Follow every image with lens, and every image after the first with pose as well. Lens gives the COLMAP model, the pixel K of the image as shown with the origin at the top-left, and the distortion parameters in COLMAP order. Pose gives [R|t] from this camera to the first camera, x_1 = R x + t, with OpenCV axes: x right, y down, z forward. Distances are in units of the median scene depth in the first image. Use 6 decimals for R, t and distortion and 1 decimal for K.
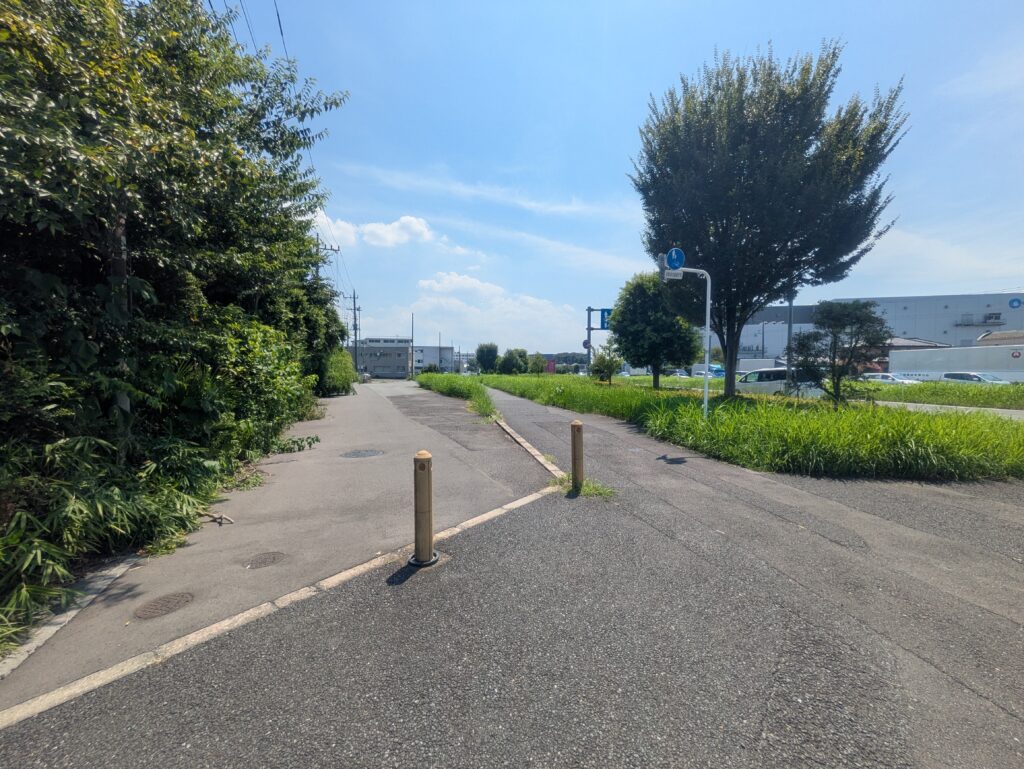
lens RADIAL K [[403.1, 0, 517.4], [0, 403.1, 384.6], [0, 0, 1]] dist [-0.000624, -0.000298]
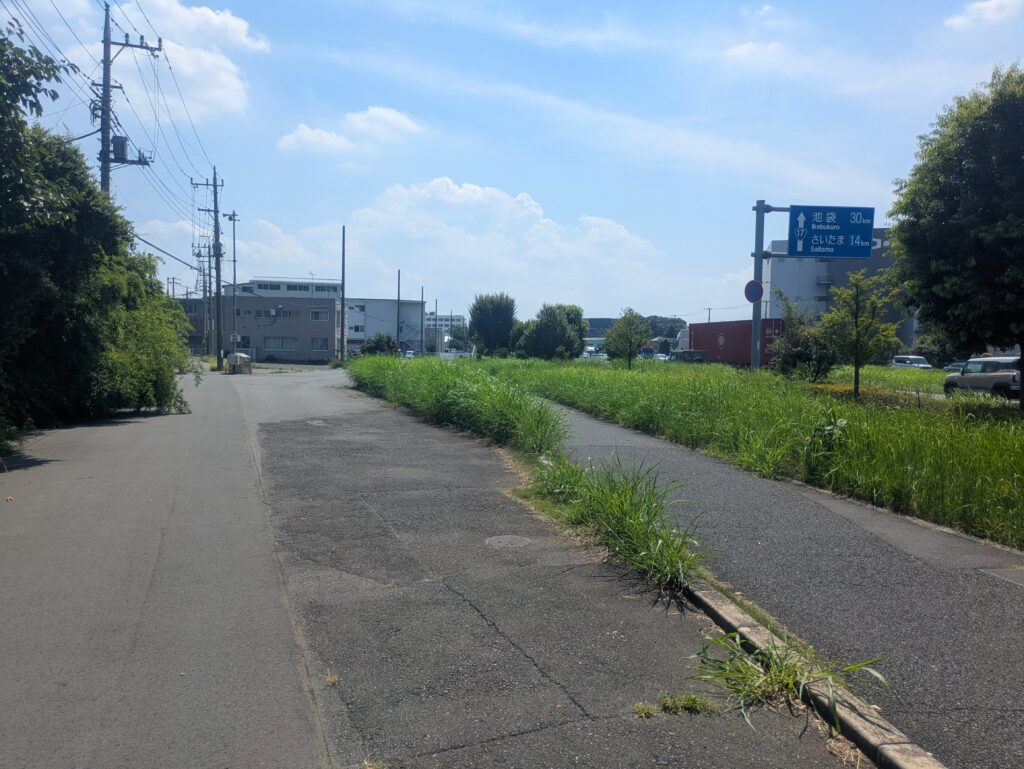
lens RADIAL K [[757.9, 0, 506.7], [0, 757.9, 385.8], [0, 0, 1]] dist [0.038207, -0.031178]
pose [[0.998912, 0.015617, -0.043934, -0.039069], [-0.015005, 0.999786, 0.014217, -0.008235], [0.044147, -0.013542, 0.998933, 0.167529]]
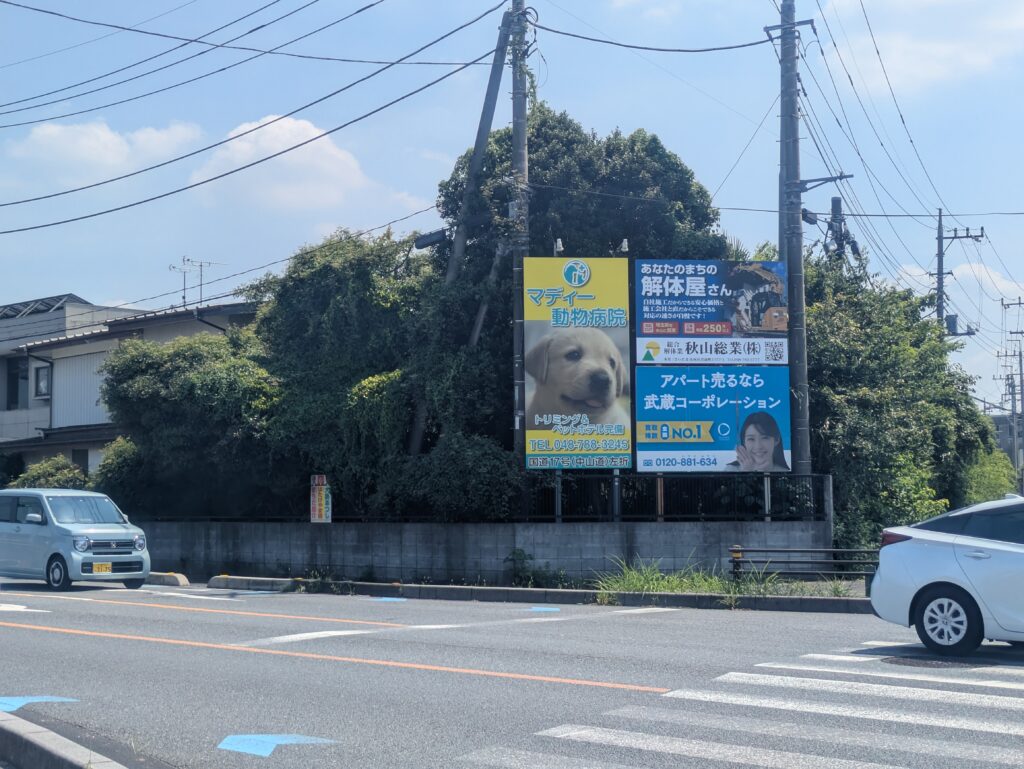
lens RADIAL K [[1539.9, 0, 503.6], [0, 1539.9, 383.5], [0, 0, 1]] dist [0.088472, 0.000000]
pose [[0.742559, -0.055663, -0.667464, 0.242492], [-0.011712, 0.995309, -0.096034, 0.013714], [0.669679, 0.079128, 0.738424, -0.497308]]
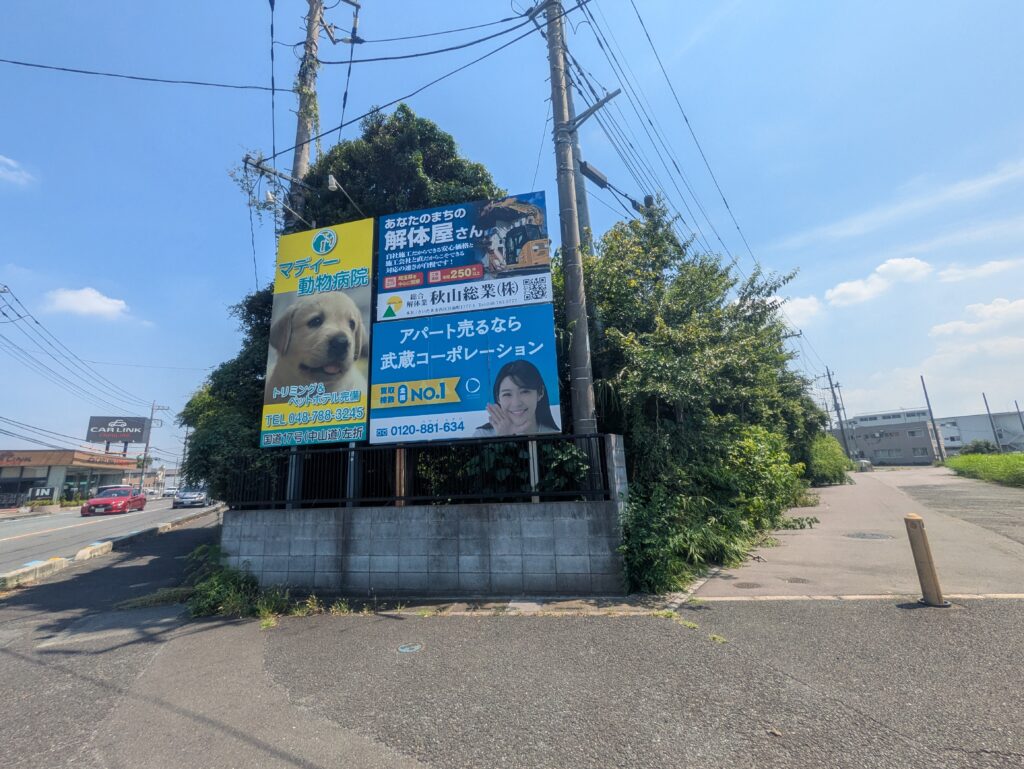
lens RADIAL K [[403.1, 0, 512.0], [0, 403.1, 383.6], [0, 0, 1]] dist [-0.000624, -0.000298]
pose [[0.479035, -0.213068, -0.851544, 0.022322], [0.016166, 0.972071, -0.234131, 0.002381], [0.877647, 0.098391, 0.469101, -0.051570]]
